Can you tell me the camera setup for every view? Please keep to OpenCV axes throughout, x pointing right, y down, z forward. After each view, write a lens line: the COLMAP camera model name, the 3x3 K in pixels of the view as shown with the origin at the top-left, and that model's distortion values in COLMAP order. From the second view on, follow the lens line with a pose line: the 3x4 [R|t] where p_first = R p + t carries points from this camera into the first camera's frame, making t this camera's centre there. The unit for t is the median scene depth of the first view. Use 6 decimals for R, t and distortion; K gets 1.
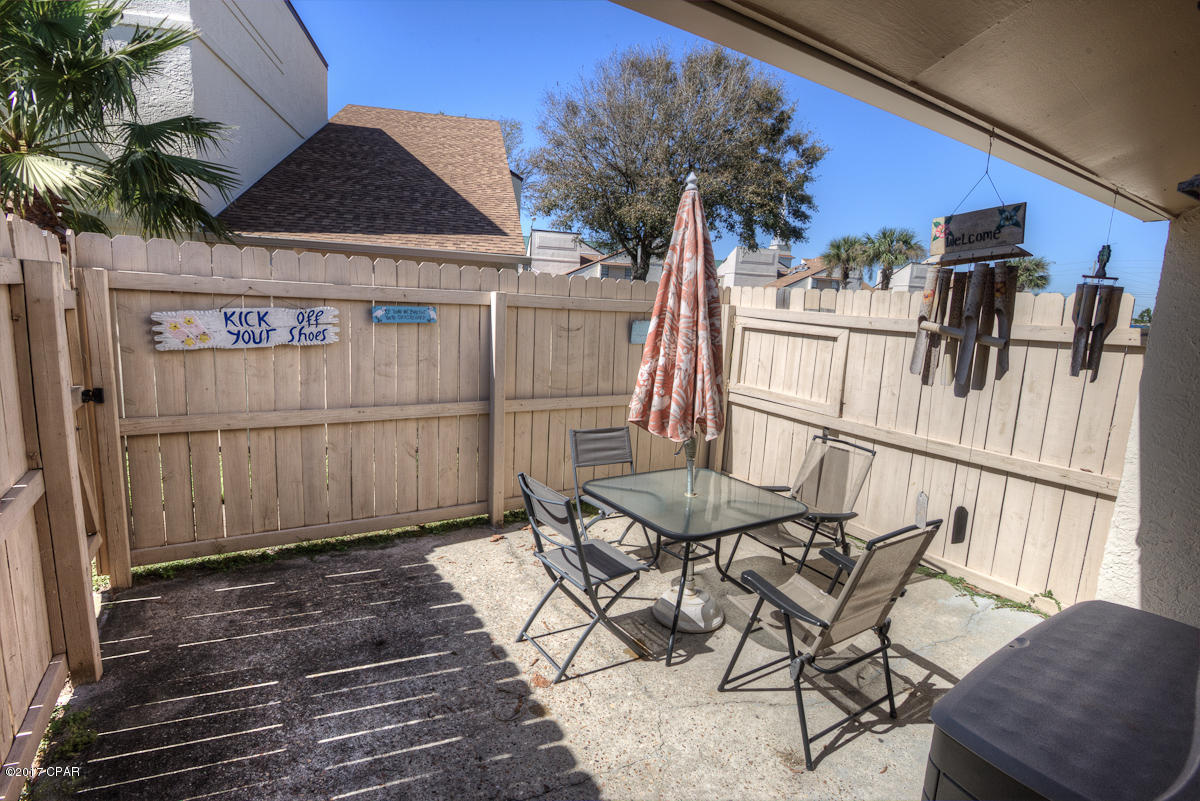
lens RADIAL K [[588.5, 0, 596.2], [0, 588.5, 401.0], [0, 0, 1]] dist [-0.001436, -0.000259]
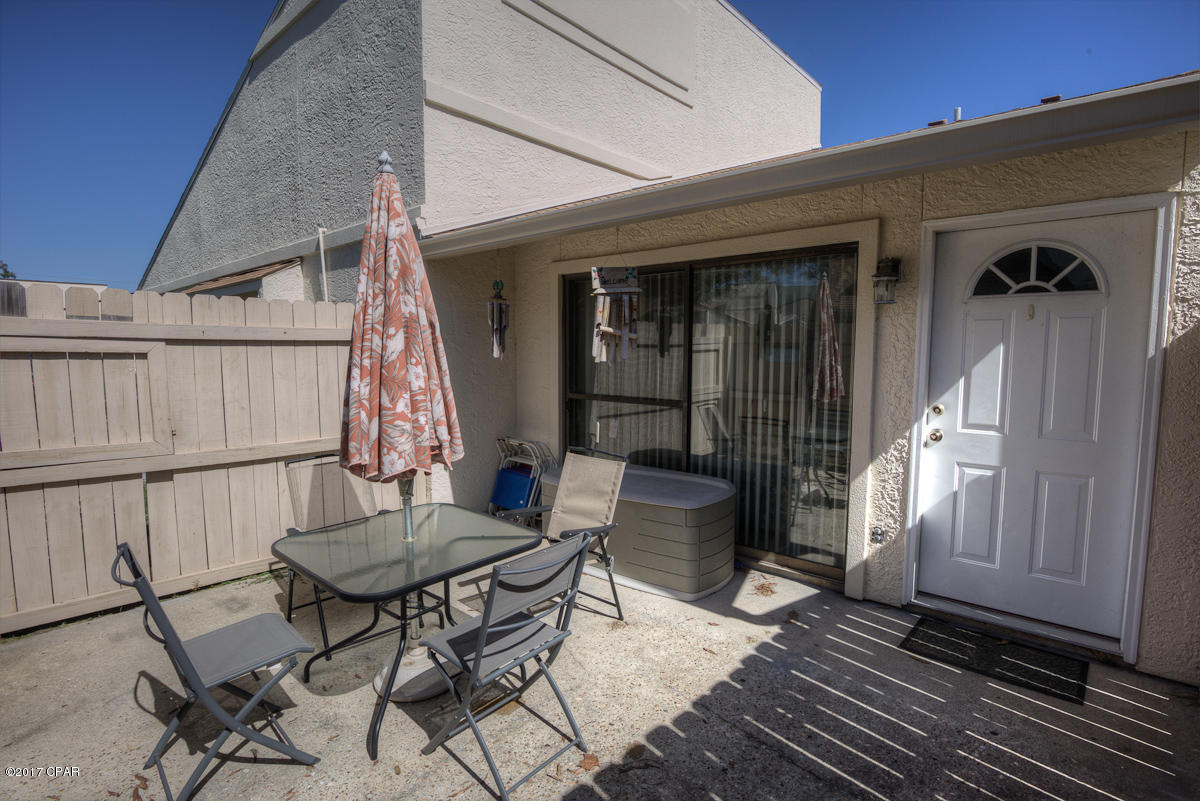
lens RADIAL K [[588.5, 0, 596.2], [0, 588.5, 401.0], [0, 0, 1]] dist [-0.001436, -0.000259]
pose [[-0.264182, -0.135997, 0.954836, -0.526452], [0.143656, 0.973417, 0.178390, -0.109262], [-0.953714, 0.184296, -0.237623, 0.696674]]
